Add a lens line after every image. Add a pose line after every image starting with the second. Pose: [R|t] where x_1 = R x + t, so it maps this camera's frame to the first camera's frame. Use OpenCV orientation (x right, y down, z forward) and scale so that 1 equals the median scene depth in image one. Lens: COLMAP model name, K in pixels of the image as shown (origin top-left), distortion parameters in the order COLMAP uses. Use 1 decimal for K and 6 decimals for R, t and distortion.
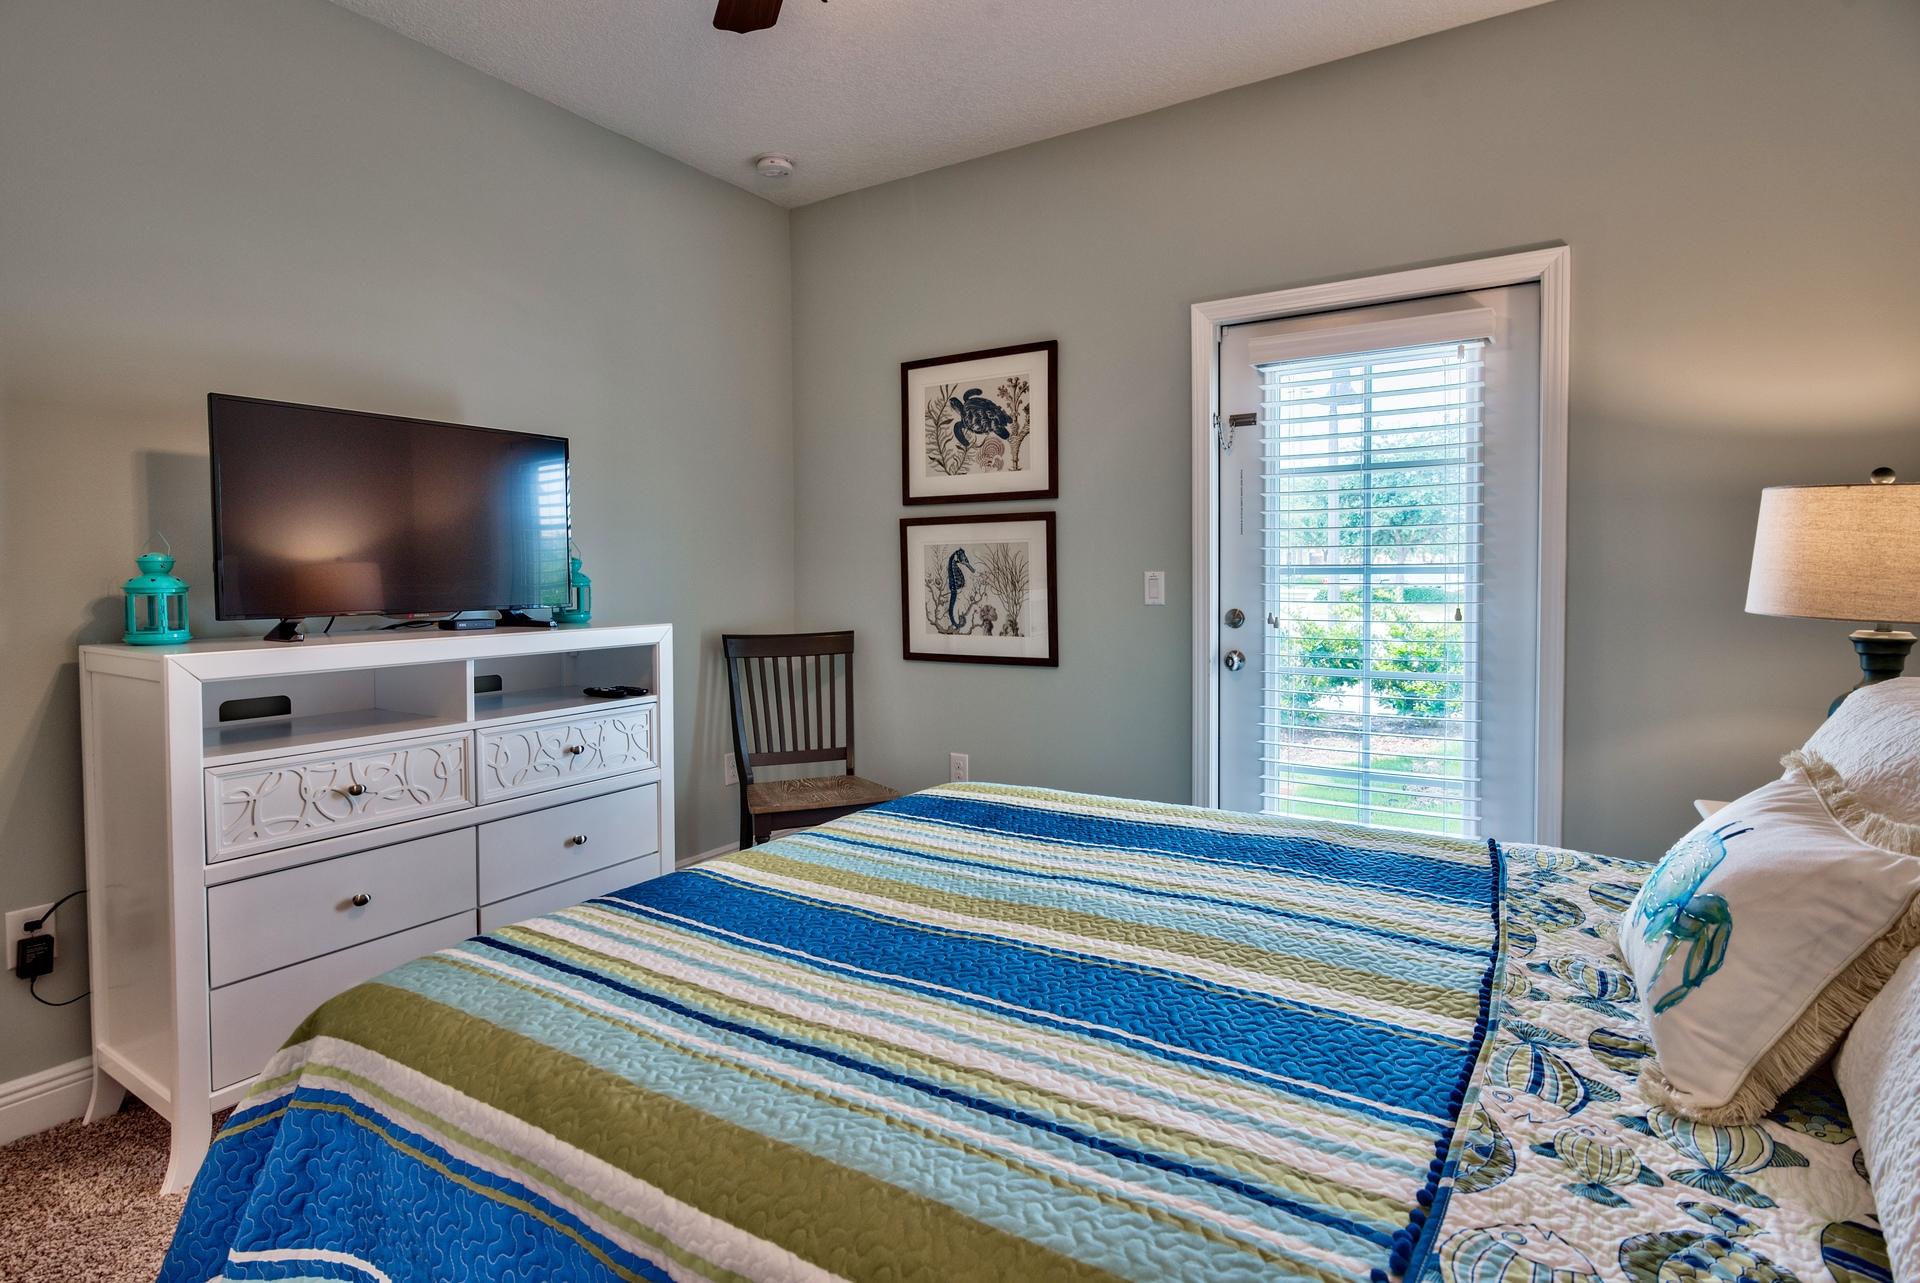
lens RADIAL K [[955.0, 0, 943.8], [0, 955.0, 593.7], [0, 0, 1]] dist [-0.004985, 0.001109]
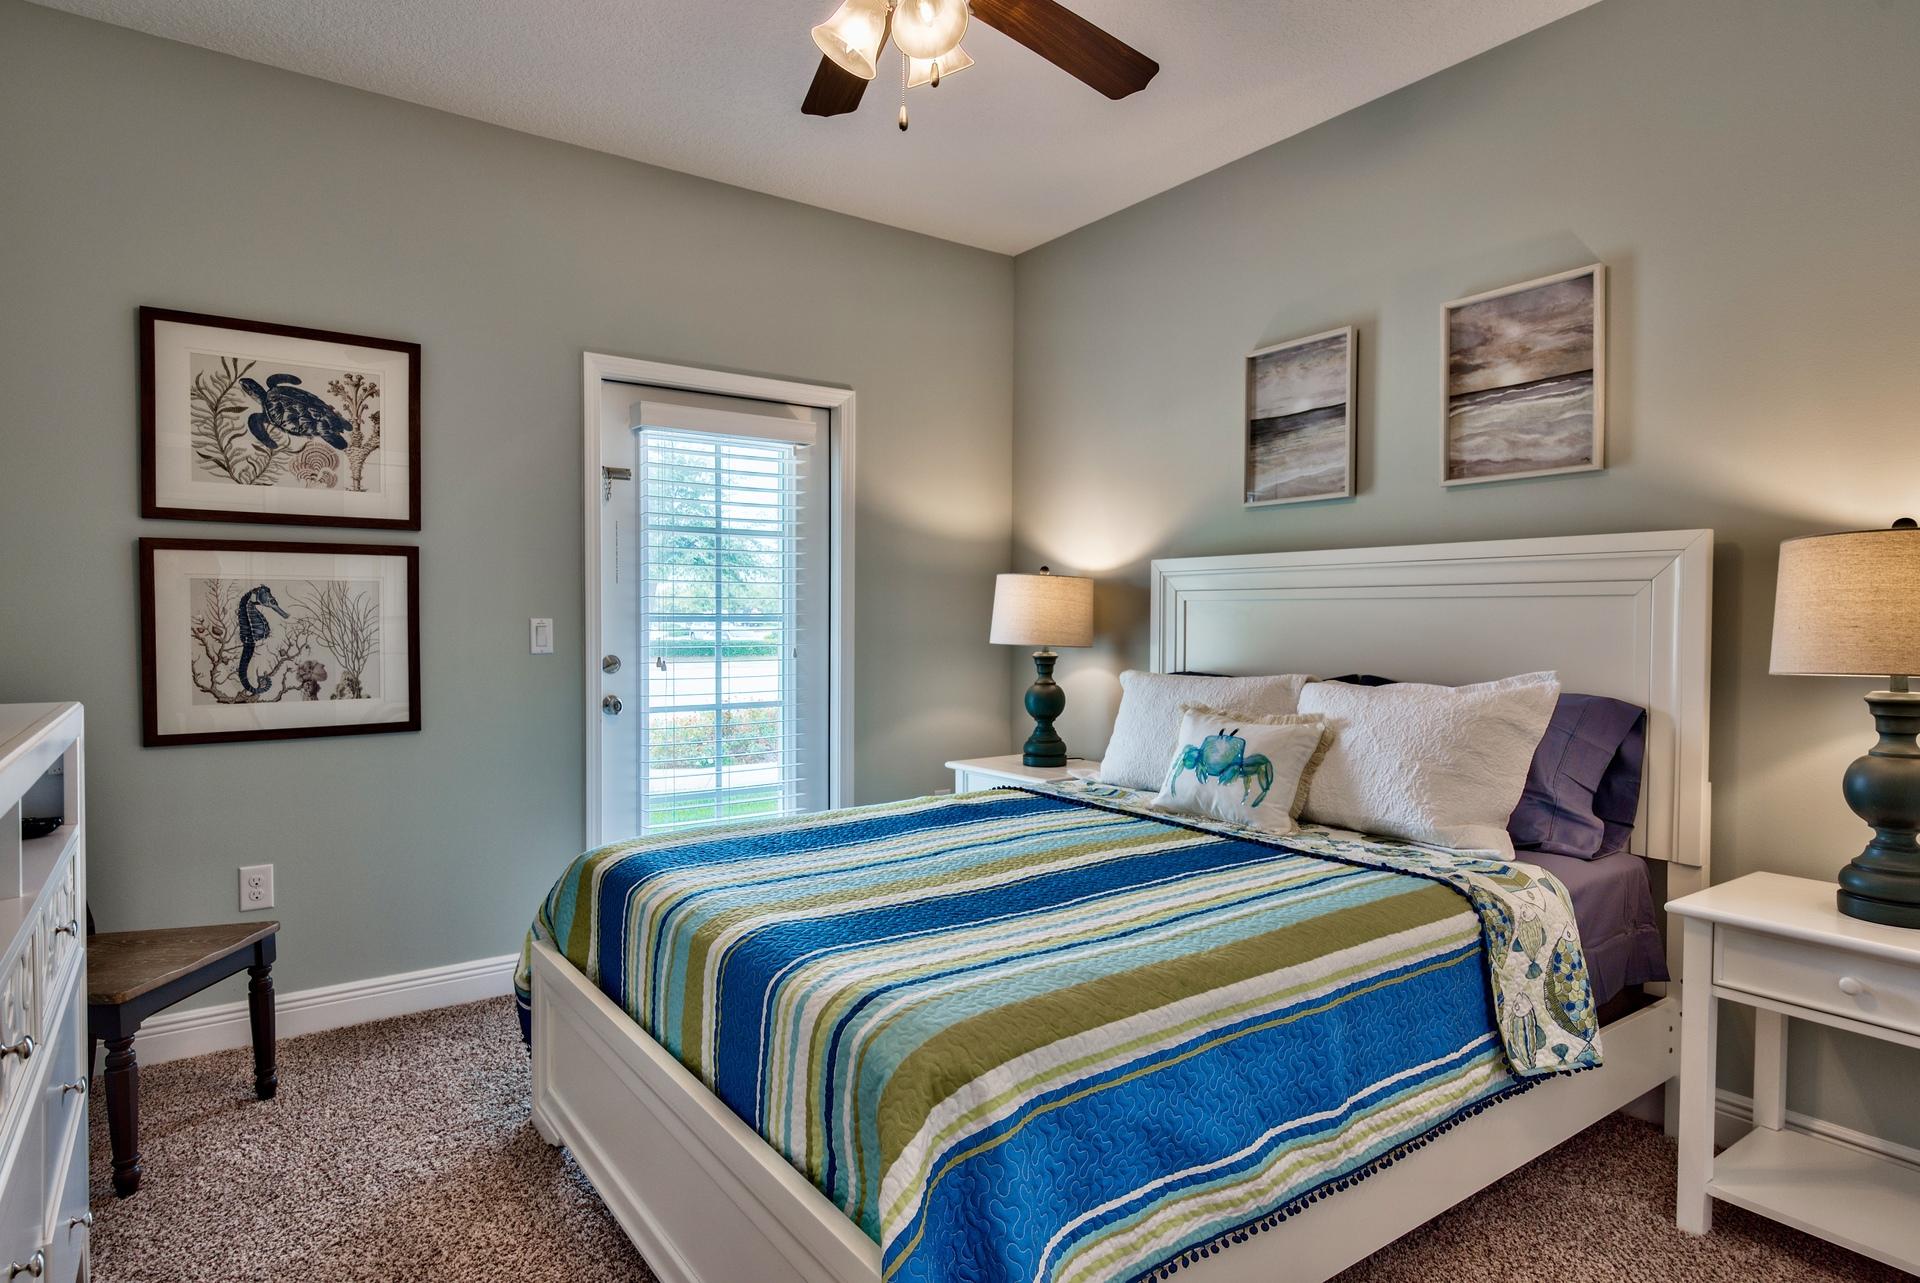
lens RADIAL K [[1074.0, 0, 959.0], [0, 1074.0, 641.9], [0, 0, 1]] dist [0.002282, -0.000494]
pose [[0.365054, -0.014451, 0.930874, -0.574771], [0.017250, 0.999813, 0.008756, -0.001823], [-0.930826, 0.012861, 0.365235, 0.201354]]
